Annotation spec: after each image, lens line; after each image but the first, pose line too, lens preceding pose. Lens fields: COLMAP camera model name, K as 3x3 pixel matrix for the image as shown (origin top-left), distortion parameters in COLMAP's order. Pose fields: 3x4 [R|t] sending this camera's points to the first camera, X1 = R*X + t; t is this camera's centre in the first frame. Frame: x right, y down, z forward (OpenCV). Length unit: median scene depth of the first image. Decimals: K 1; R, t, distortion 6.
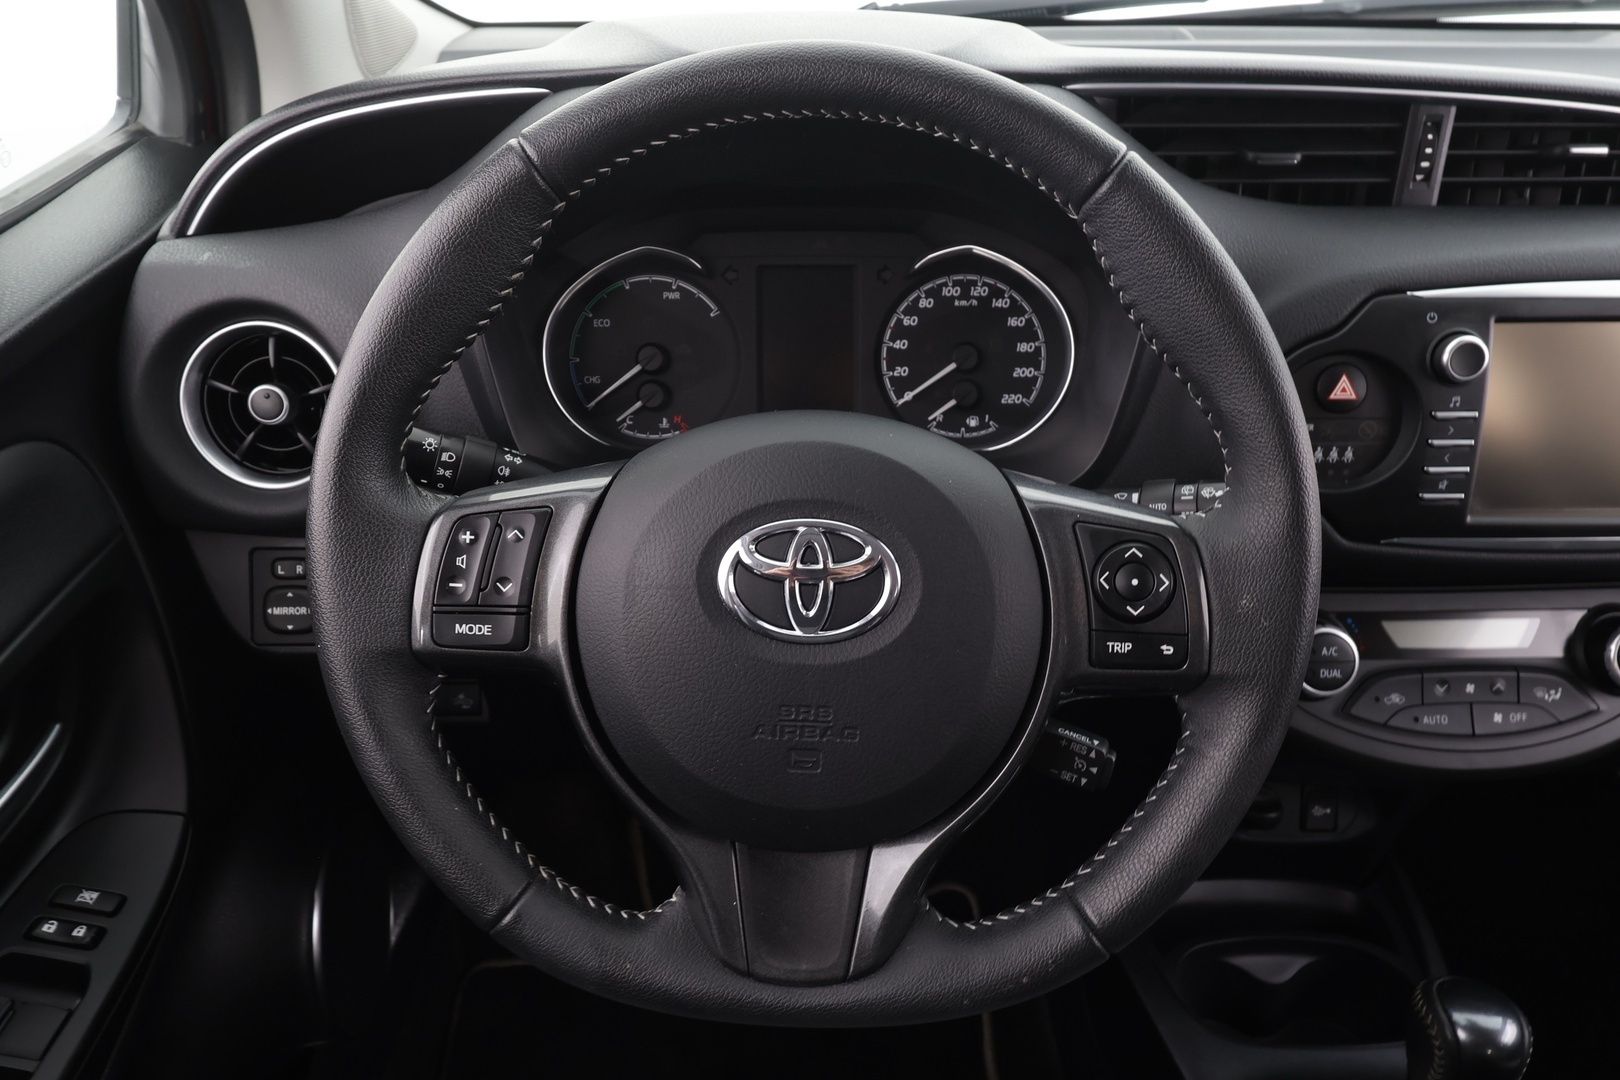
lens RADIAL K [[1094.3, 0, 811.3], [0, 1094.3, 538.0], [0, 0, 1]] dist [0.006771, 0.000111]
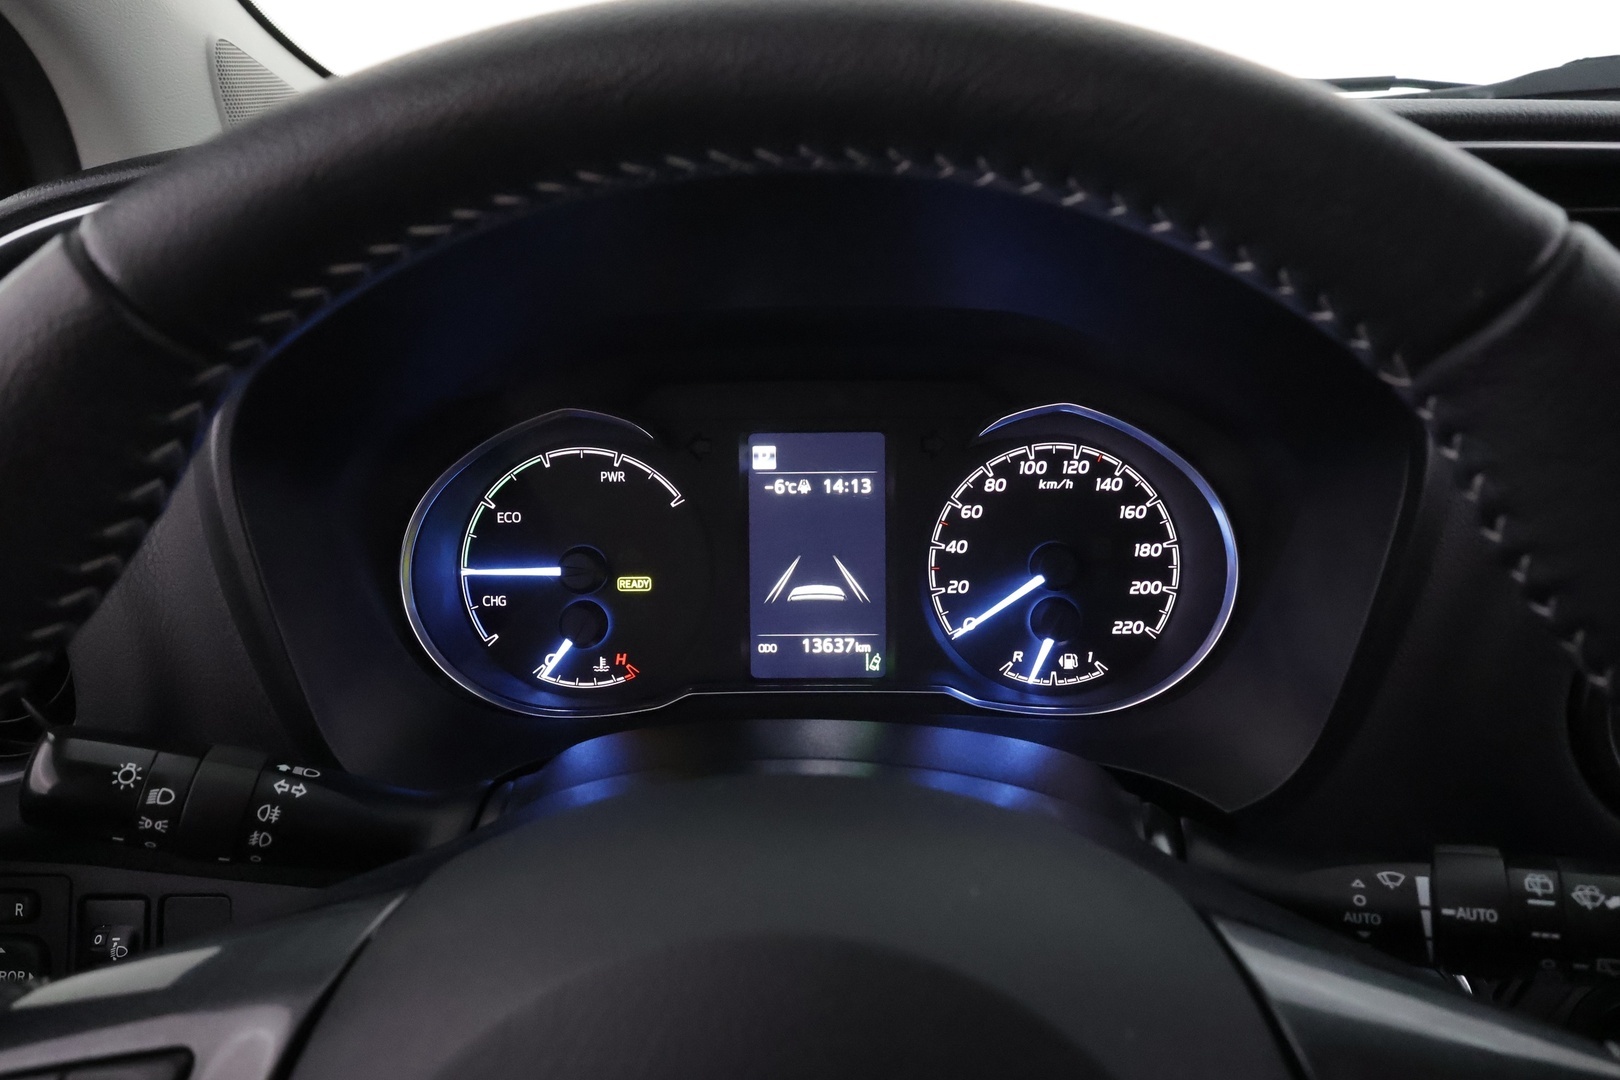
lens RADIAL K [[1002.8, 0, 816.3], [0, 1002.8, 539.9], [0, 0, 1]] dist [0.004254, 0.004758]
pose [[0.999369, -0.004277, -0.035273, 0.020705], [0.001274, 0.996403, -0.084735, -0.148894], [0.035509, 0.084636, 0.995779, 0.452114]]
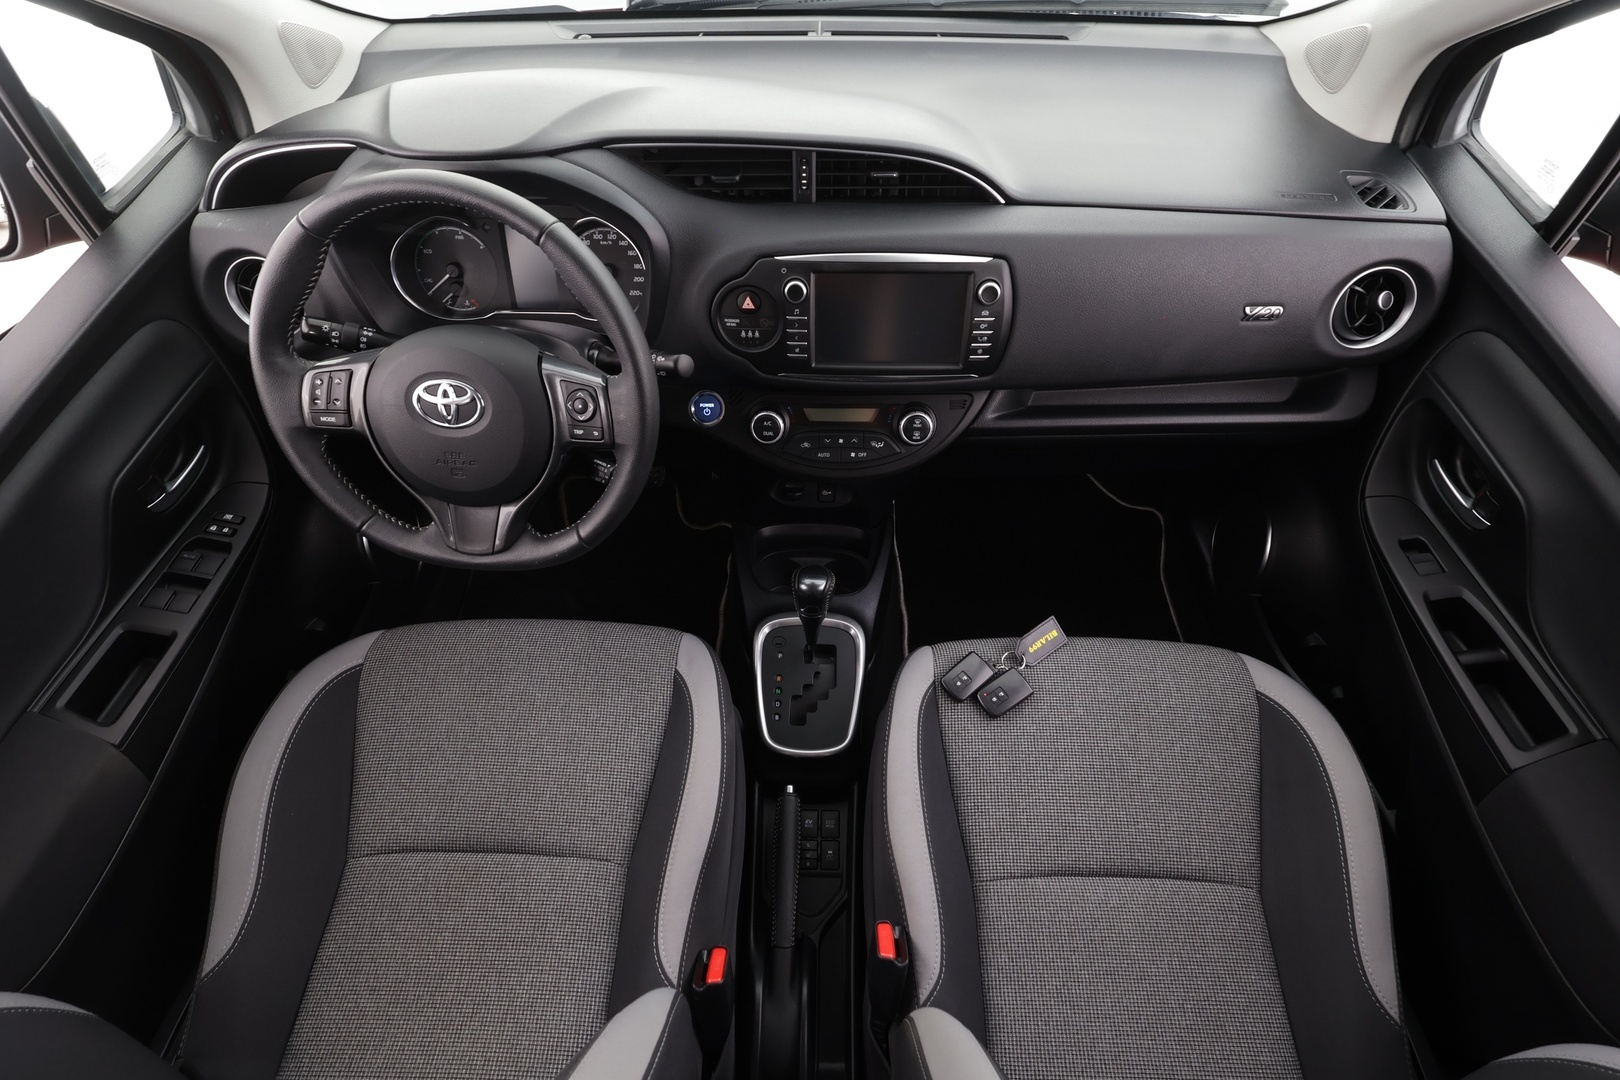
lens RADIAL K [[753.4, 0, 807.3], [0, 753.4, 539.7], [0, 0, 1]] dist [-0.003355, 0.002063]
pose [[0.999082, 0.025858, -0.034159, 0.647470], [-0.013498, 0.946698, 0.321838, -0.170275], [0.040660, -0.321082, 0.946178, -0.515774]]
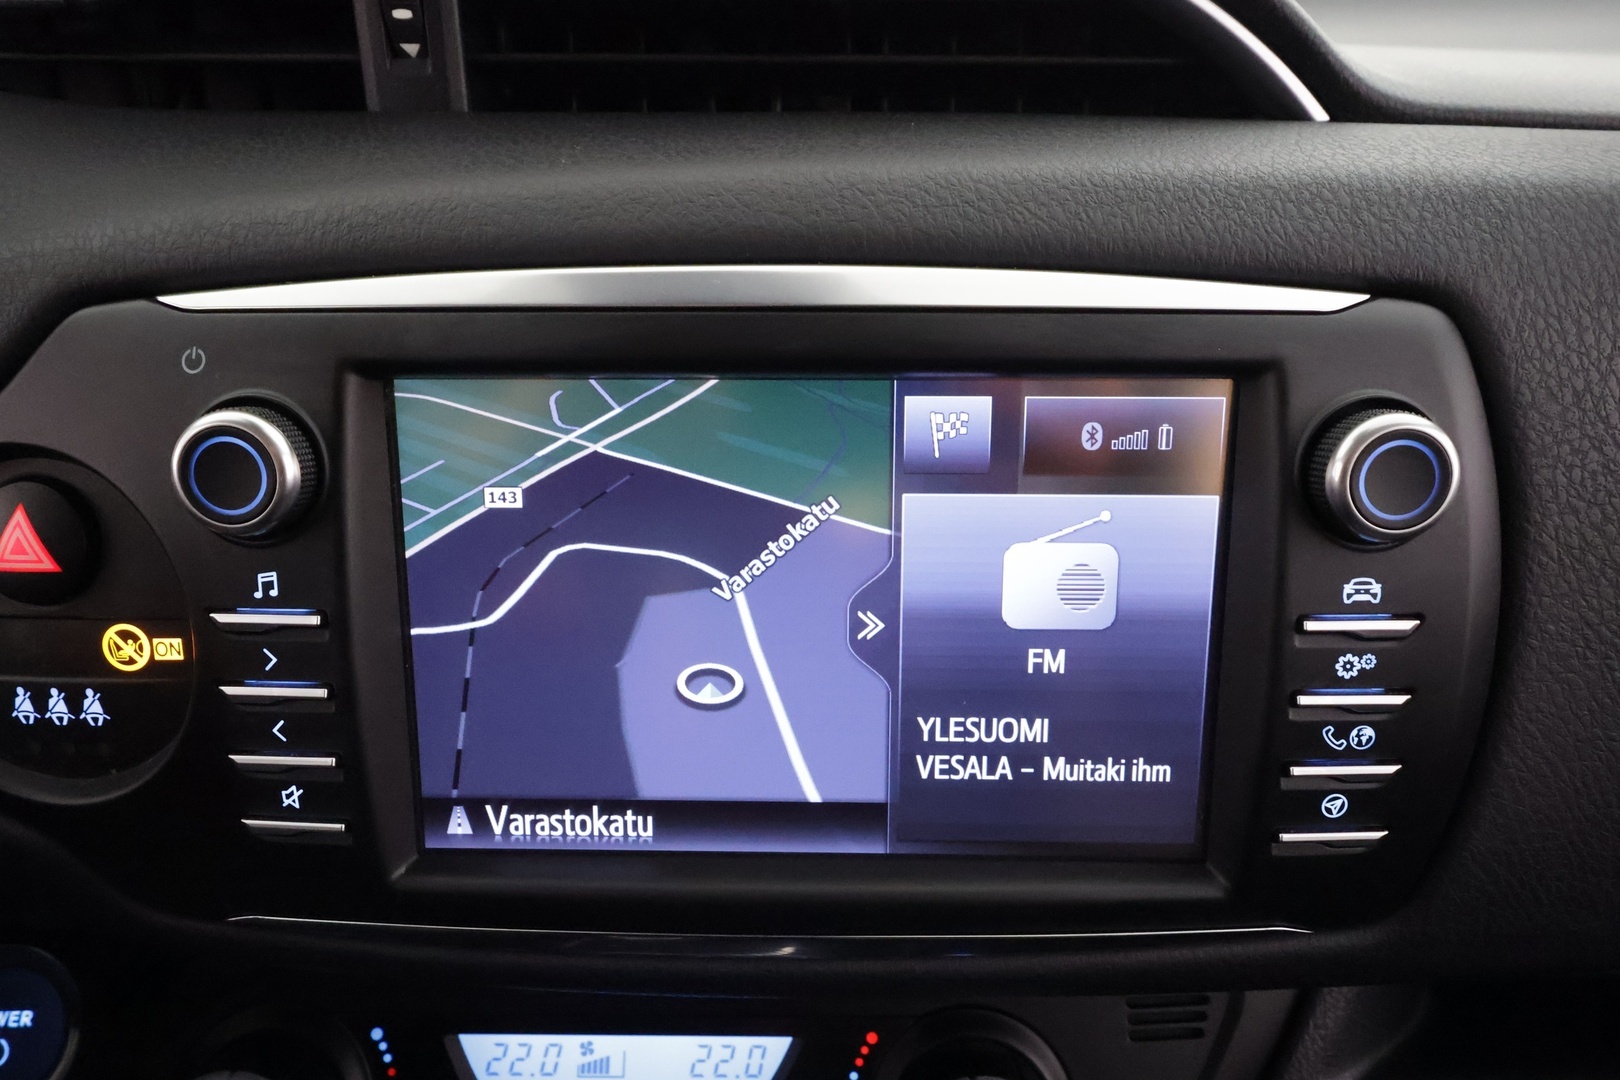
lens RADIAL K [[1002.8, 0, 802.4], [0, 1002.8, 543.3], [0, 0, 1]] dist [0.004254, 0.004758]
pose [[0.999397, 0.011273, -0.032855, 0.754030], [-0.013126, 0.998303, -0.056737, -0.117524], [0.032160, 0.057134, 0.997848, 0.642239]]
